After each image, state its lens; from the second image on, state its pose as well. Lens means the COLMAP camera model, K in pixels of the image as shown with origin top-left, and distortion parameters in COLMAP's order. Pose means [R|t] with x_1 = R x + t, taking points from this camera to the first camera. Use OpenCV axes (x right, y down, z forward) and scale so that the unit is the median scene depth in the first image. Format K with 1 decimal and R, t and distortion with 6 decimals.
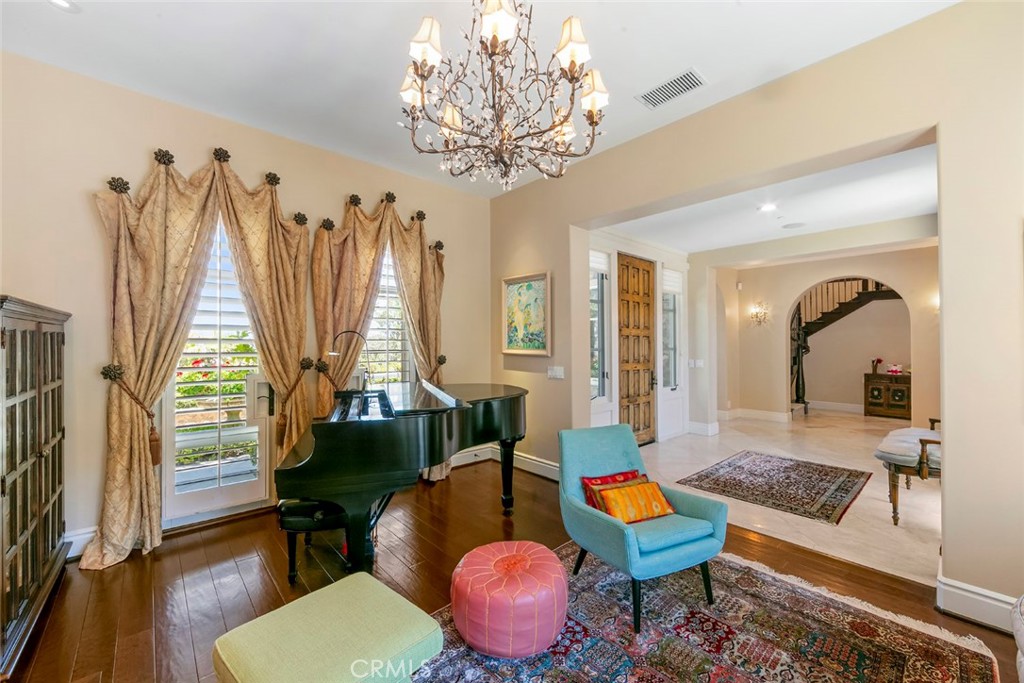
lens RADIAL K [[404.8, 0, 508.0], [0, 404.8, 340.2], [0, 0, 1]] dist [-0.000085, -0.000061]
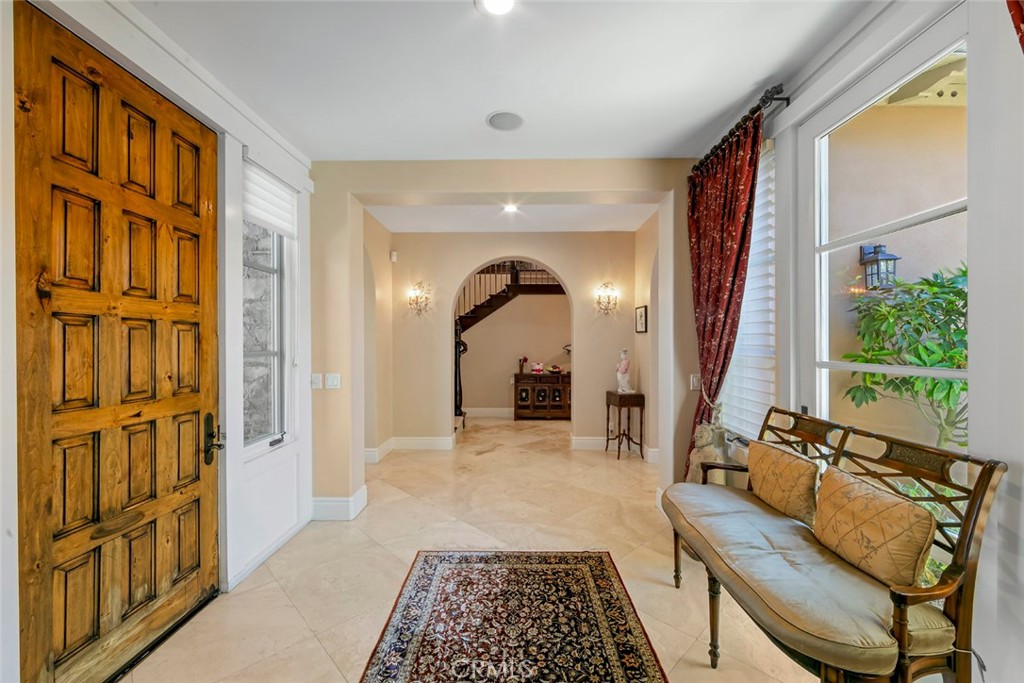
lens RADIAL K [[404.8, 0, 508.5], [0, 404.8, 338.3], [0, 0, 1]] dist [-0.000085, -0.000061]
pose [[0.669022, 0.002731, 0.743238, 0.239639], [-0.003516, 0.999994, -0.000510, 0.003596], [-0.743235, -0.002272, 0.669027, 0.490959]]
